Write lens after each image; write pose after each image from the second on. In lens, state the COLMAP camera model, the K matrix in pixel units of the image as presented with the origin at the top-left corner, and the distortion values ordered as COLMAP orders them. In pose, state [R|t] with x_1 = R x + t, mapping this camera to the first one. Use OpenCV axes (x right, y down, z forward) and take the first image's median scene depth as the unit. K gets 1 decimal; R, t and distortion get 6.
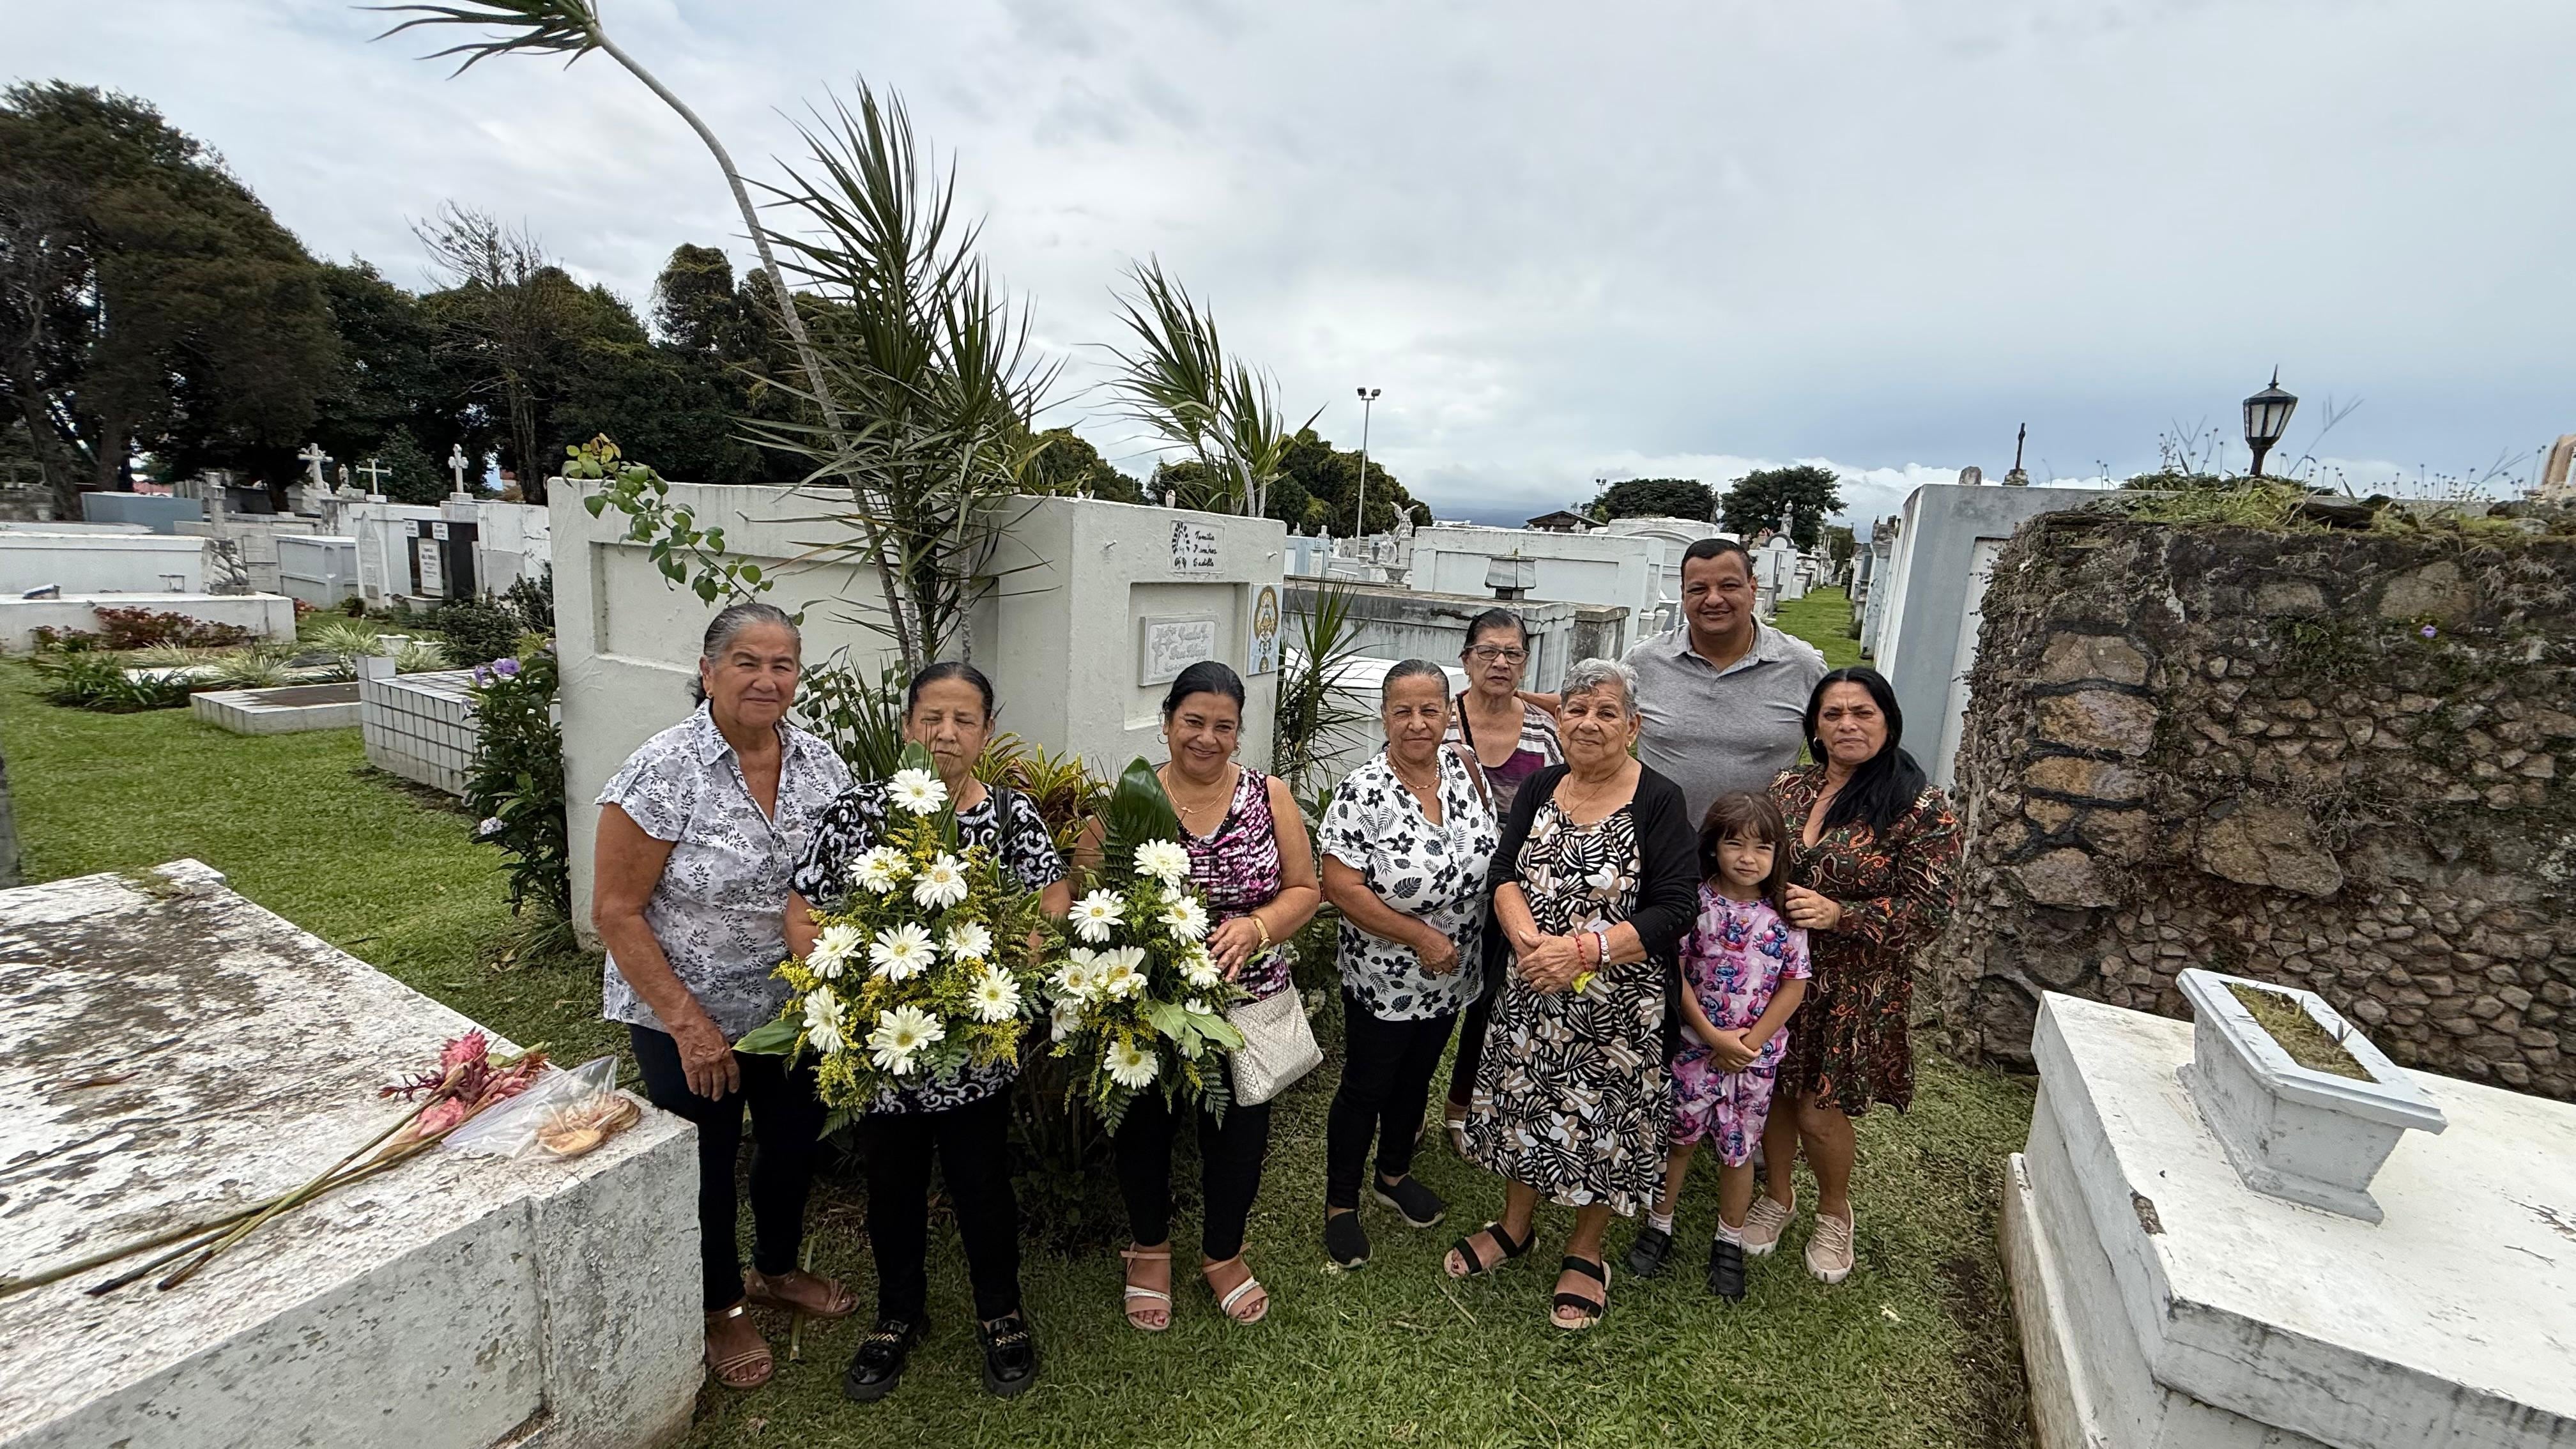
lens RADIAL K [[1020.4, 0, 1291.1], [0, 1020.4, 710.6], [0, 0, 1]] dist [0.001659, 0.000294]
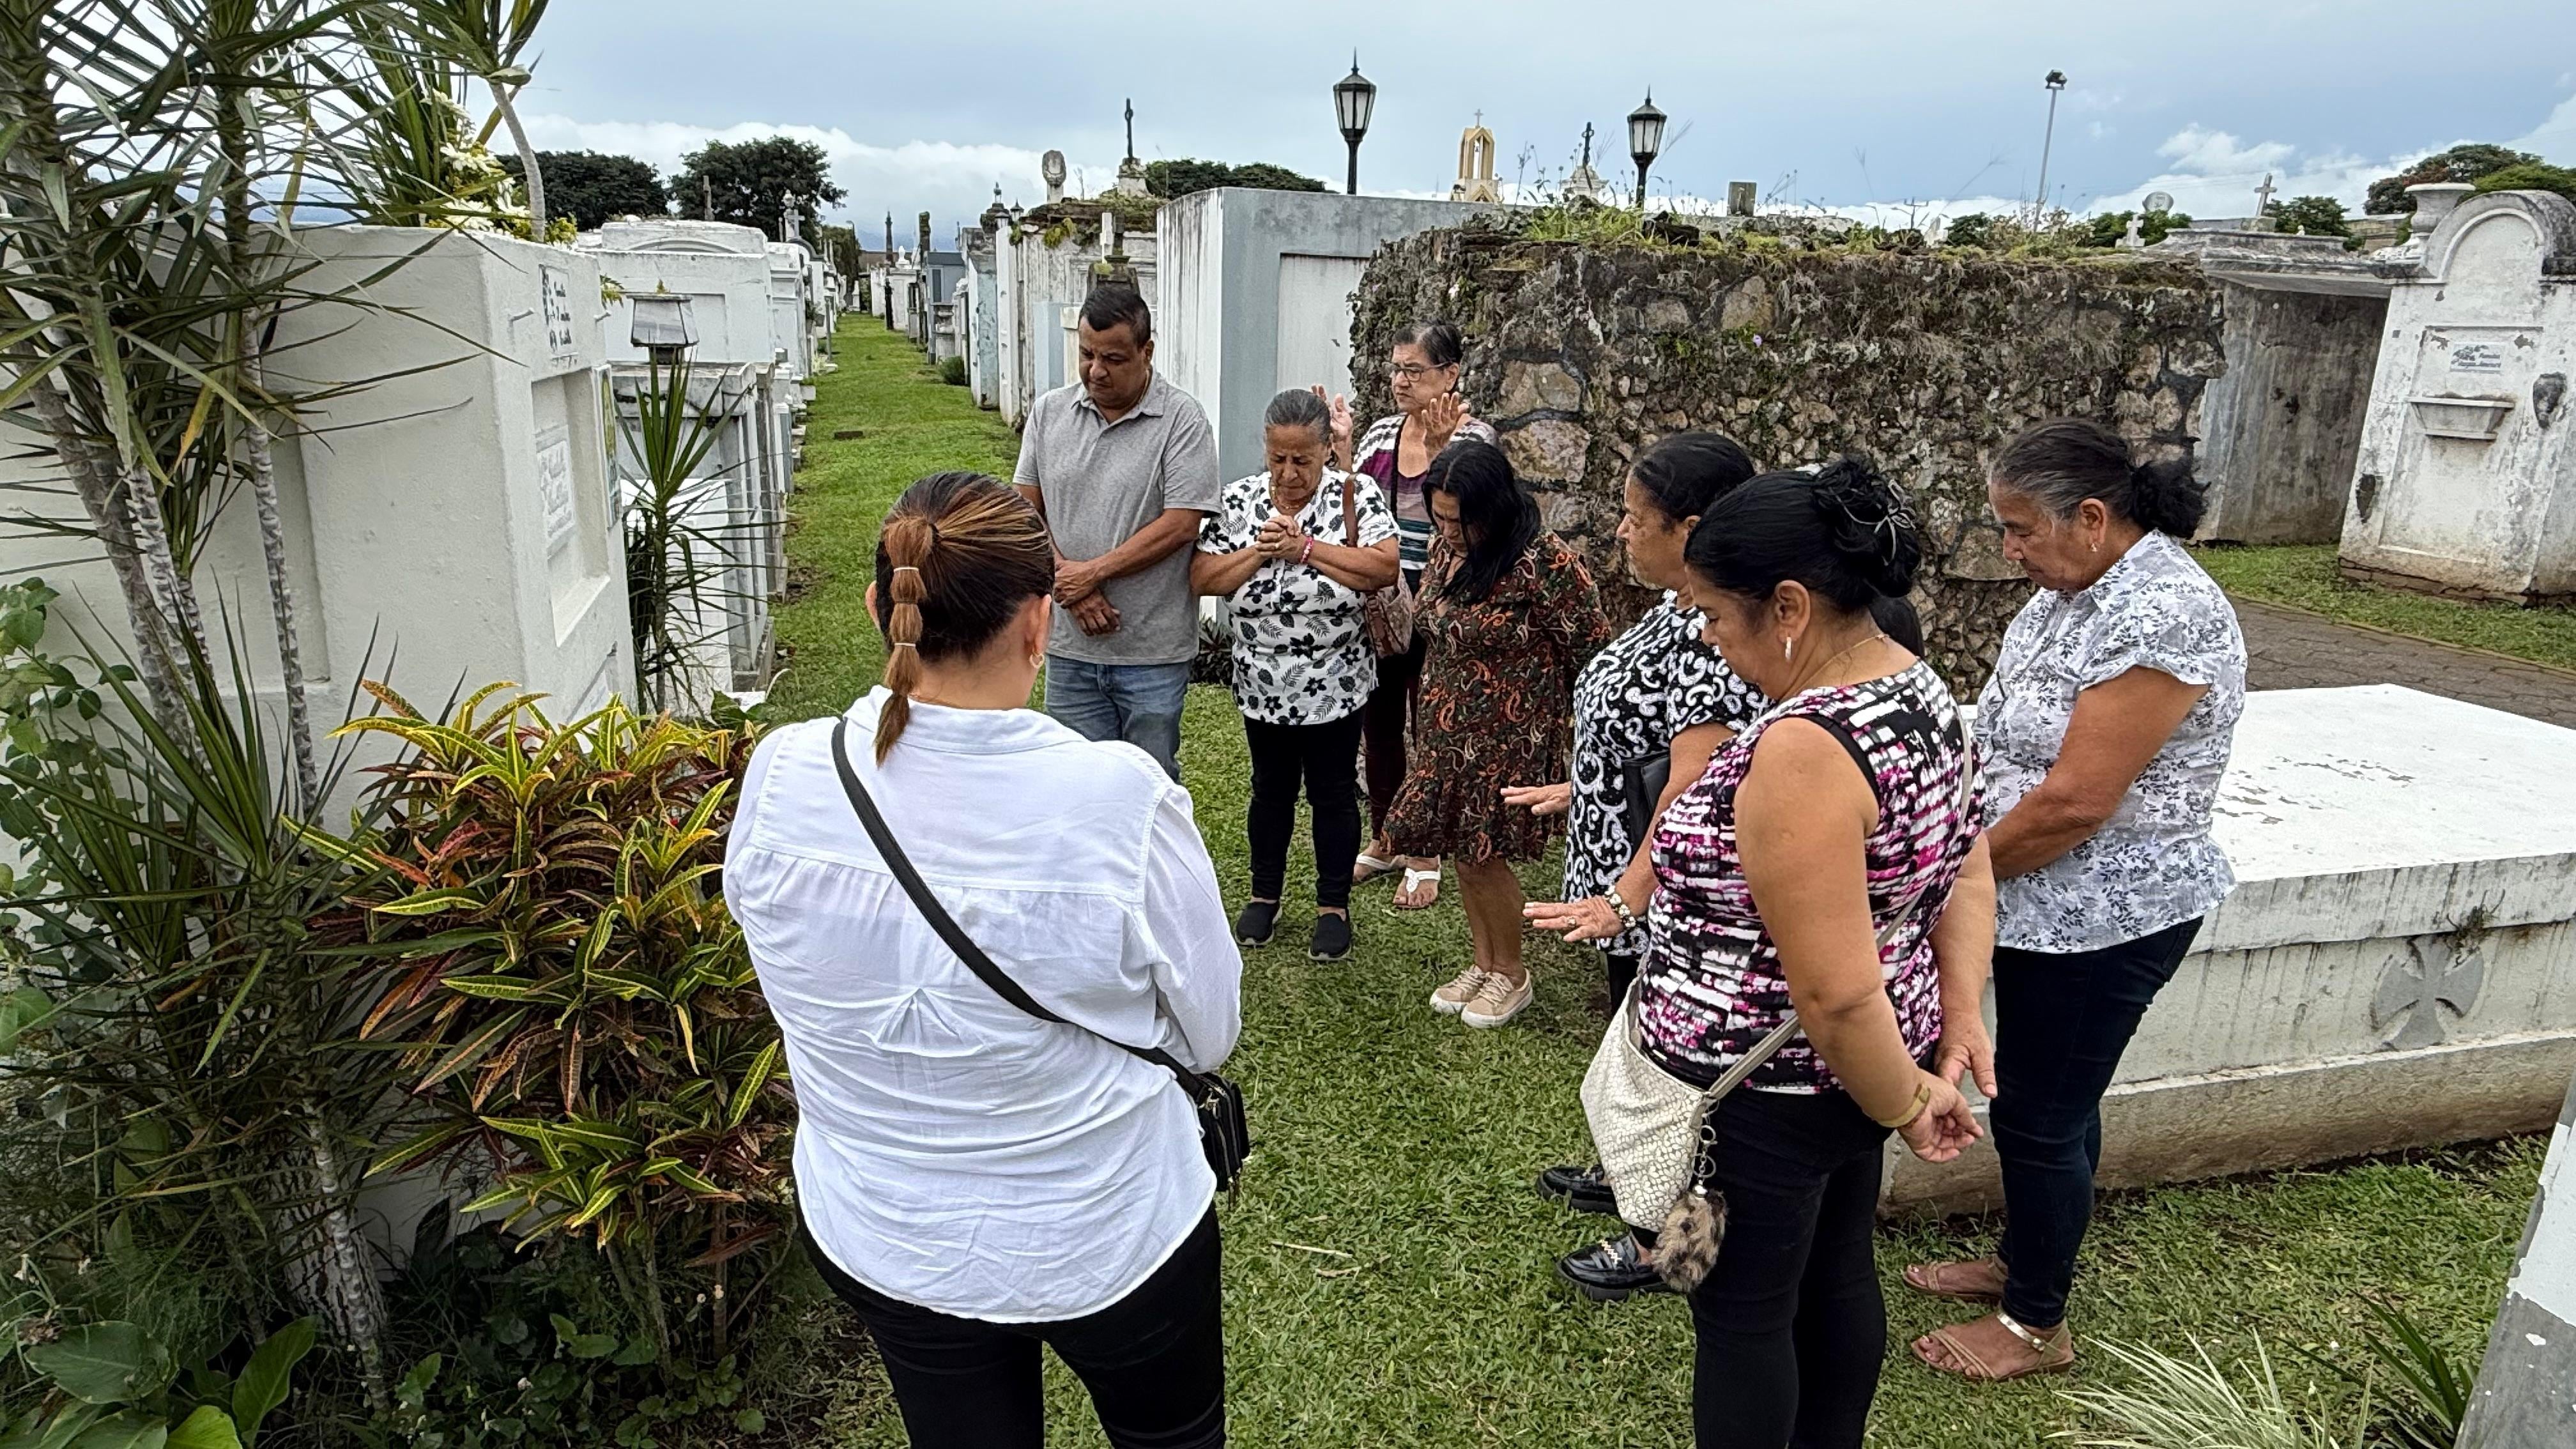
lens RADIAL K [[1480.3, 0, 1286.4], [0, 1480.3, 734.0], [0, 0, 1]] dist [0.002240, 0.000236]
pose [[0.721958, -0.230962, 0.652253, -0.397151], [0.130402, 0.971171, 0.199553, -0.044082], [-0.679538, -0.059014, 0.731263, 0.112444]]
